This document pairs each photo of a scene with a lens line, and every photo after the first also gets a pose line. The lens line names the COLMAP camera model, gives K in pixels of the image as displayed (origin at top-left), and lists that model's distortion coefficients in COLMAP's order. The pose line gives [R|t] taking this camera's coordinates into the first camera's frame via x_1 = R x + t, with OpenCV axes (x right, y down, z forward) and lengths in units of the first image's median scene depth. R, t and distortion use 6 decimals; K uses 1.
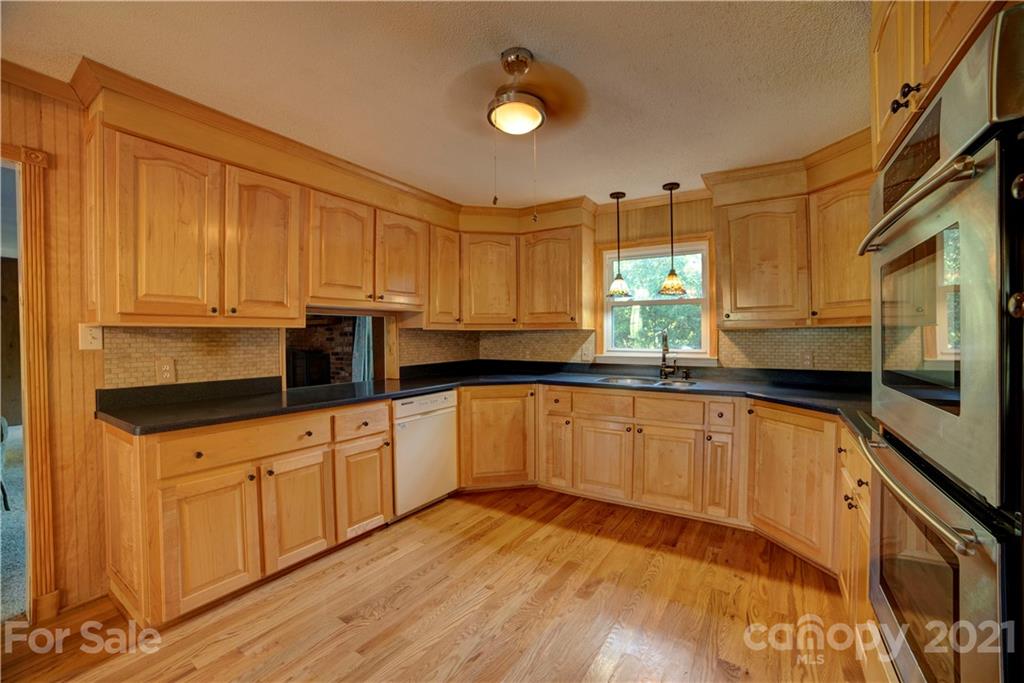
lens RADIAL K [[414.9, 0, 514.3], [0, 414.9, 341.6], [0, 0, 1]] dist [-0.106810, 0.034942]
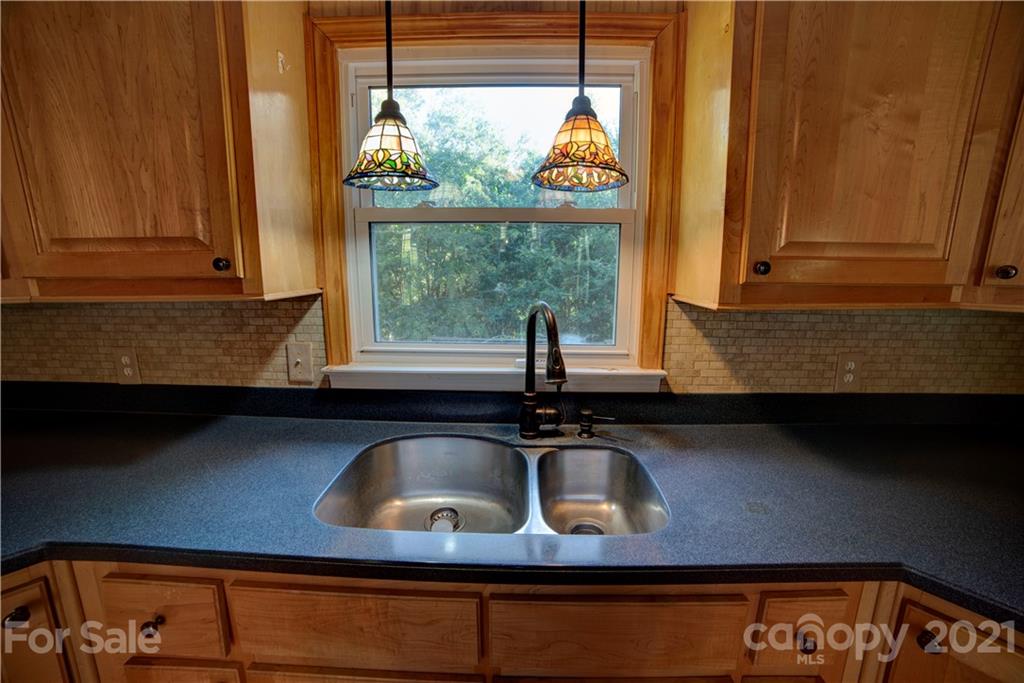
lens RADIAL K [[414.9, 0, 514.3], [0, 414.9, 341.6], [0, 0, 1]] dist [-0.106810, 0.034942]
pose [[0.852037, -0.089868, 0.515711, 0.192616], [-0.000582, 0.984991, 0.172606, -0.057228], [-0.523482, -0.147367, 0.839196, 0.786414]]
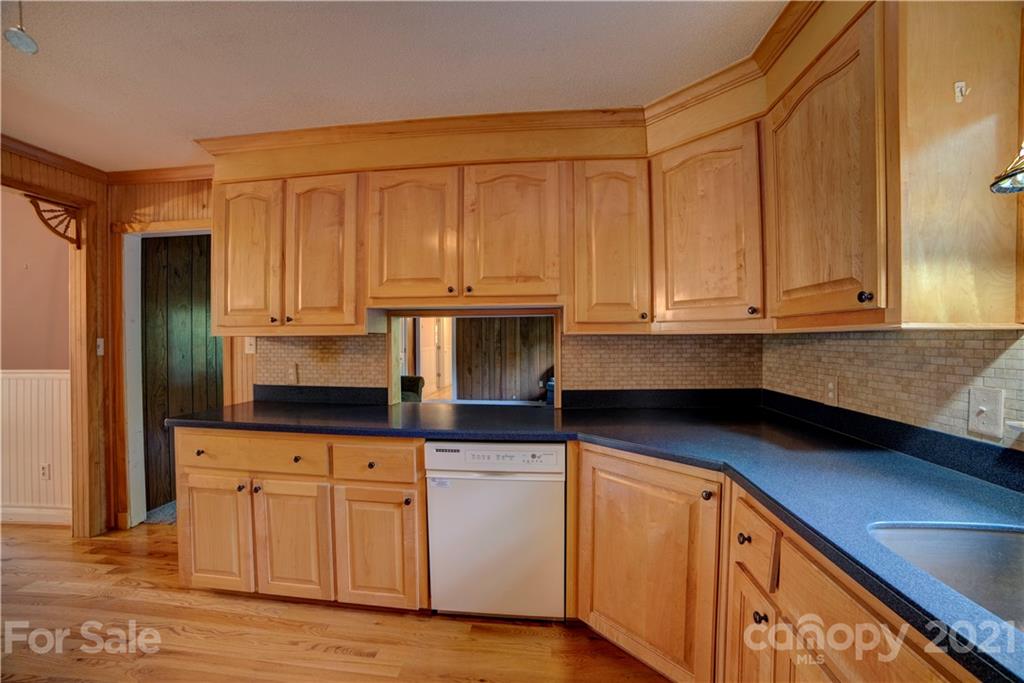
lens RADIAL K [[414.9, 0, 514.3], [0, 414.9, 341.6], [0, 0, 1]] dist [-0.106810, 0.034942]
pose [[0.454996, 0.007491, -0.890462, 0.327785], [-0.011248, 0.999933, 0.002665, -0.021277], [0.890423, 0.008803, 0.455050, 0.726396]]
